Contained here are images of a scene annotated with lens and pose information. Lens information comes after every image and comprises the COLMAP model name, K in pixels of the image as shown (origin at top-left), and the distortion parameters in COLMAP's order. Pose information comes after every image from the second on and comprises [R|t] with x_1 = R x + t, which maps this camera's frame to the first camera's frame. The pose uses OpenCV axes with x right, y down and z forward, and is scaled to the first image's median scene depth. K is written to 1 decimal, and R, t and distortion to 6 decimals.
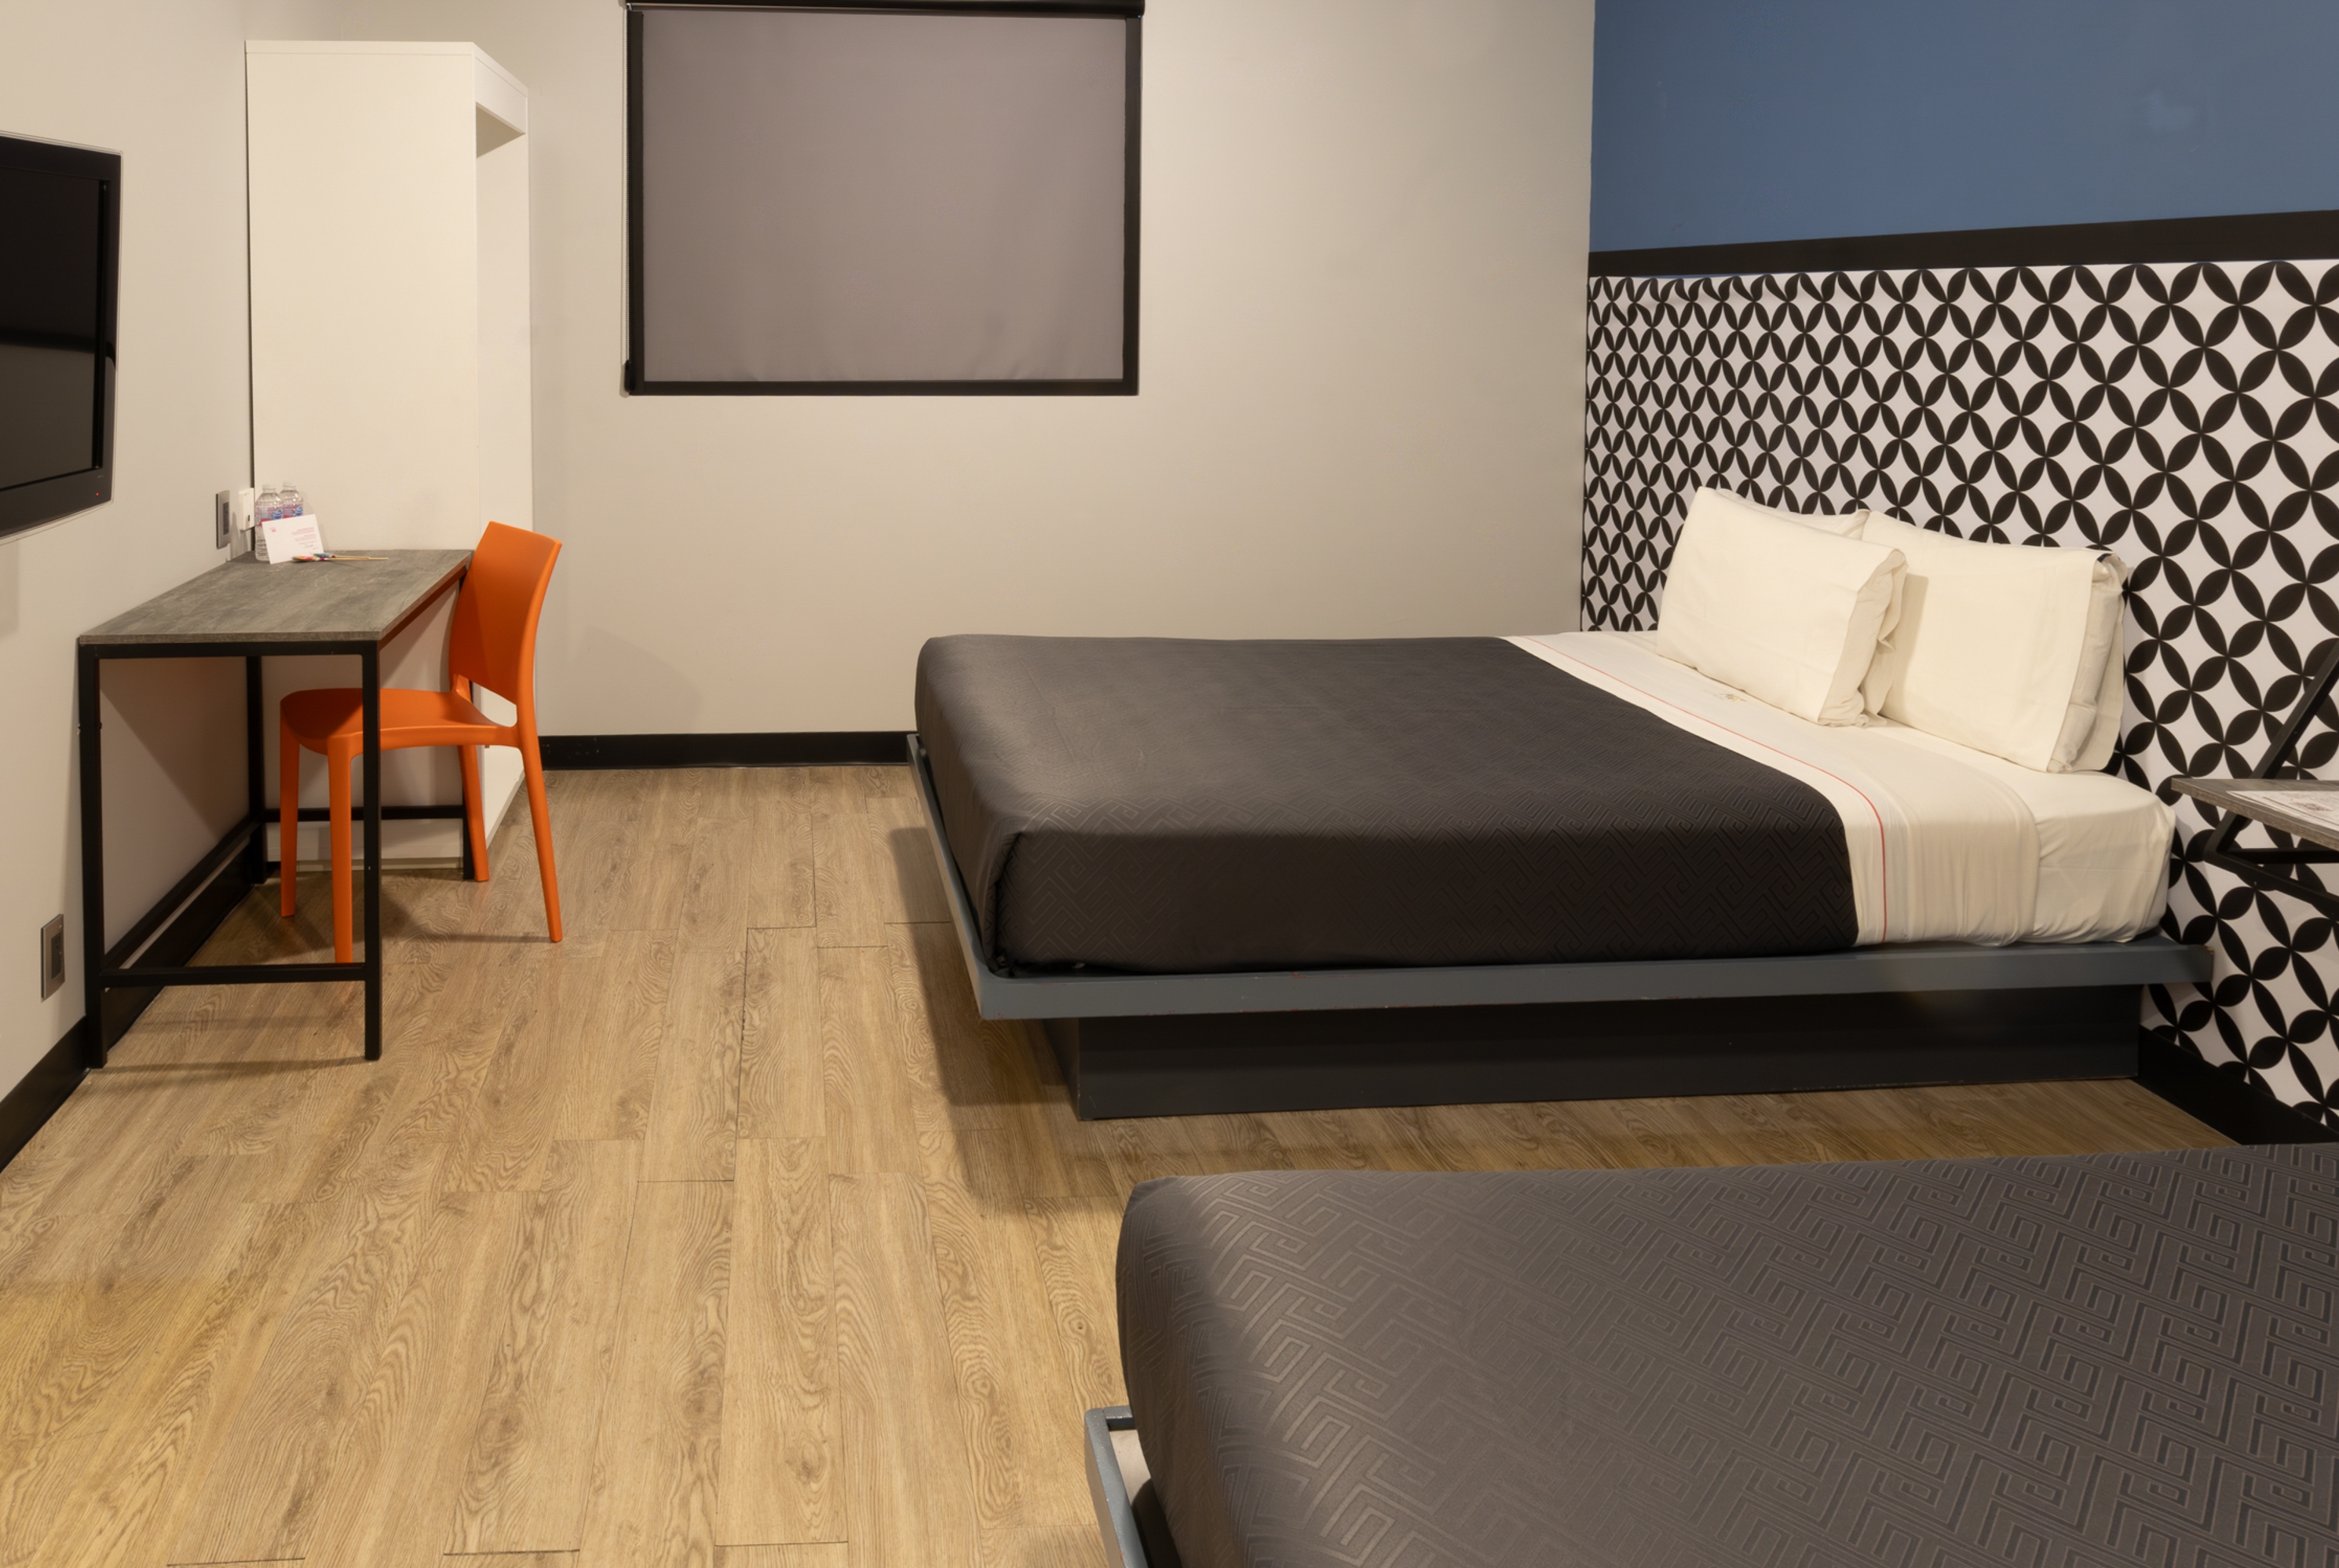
lens RADIAL K [[1821.8, 0, 1081.3], [0, 1821.8, 507.4], [0, 0, 1]] dist [0.010427, -0.009840]
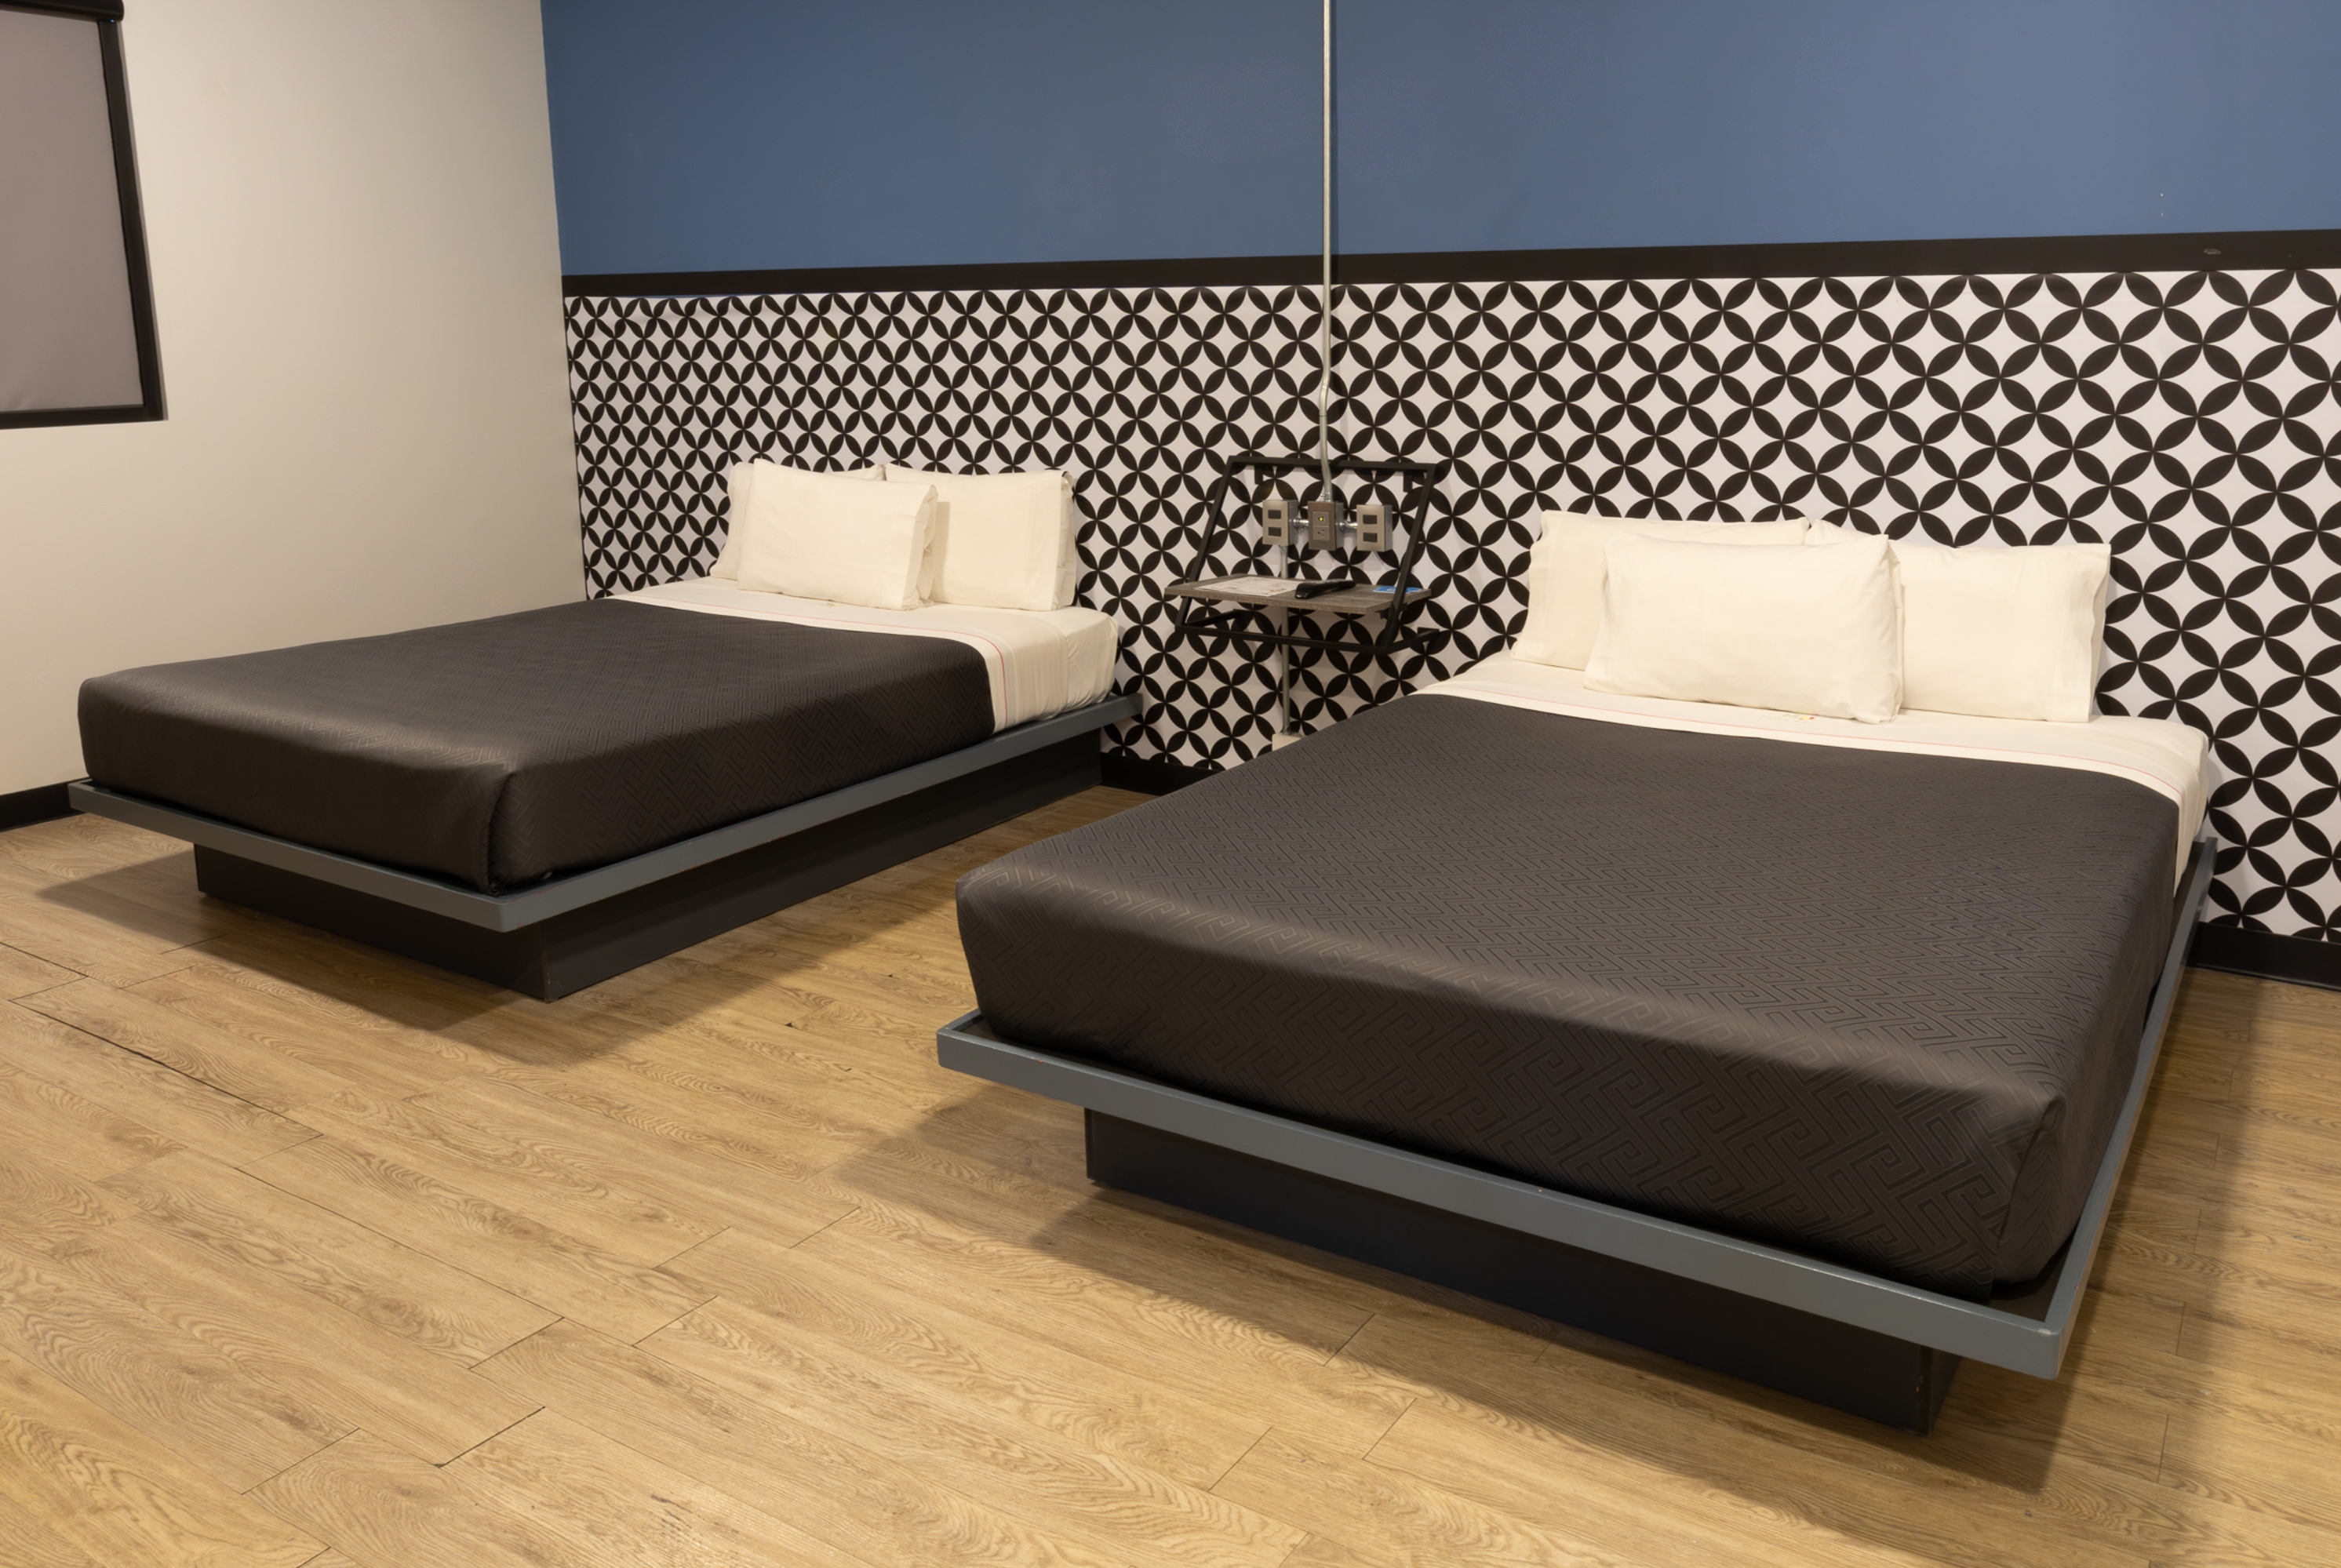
lens RADIAL K [[1823.2, 0, 1160.2], [0, 1823.2, 788.4], [0, 0, 1]] dist [0.010427, -0.009840]
pose [[0.611221, -0.213472, 0.762128, -0.698680], [0.101460, 0.976128, 0.192043, -0.002737], [-0.784930, -0.040055, 0.618288, -0.093009]]
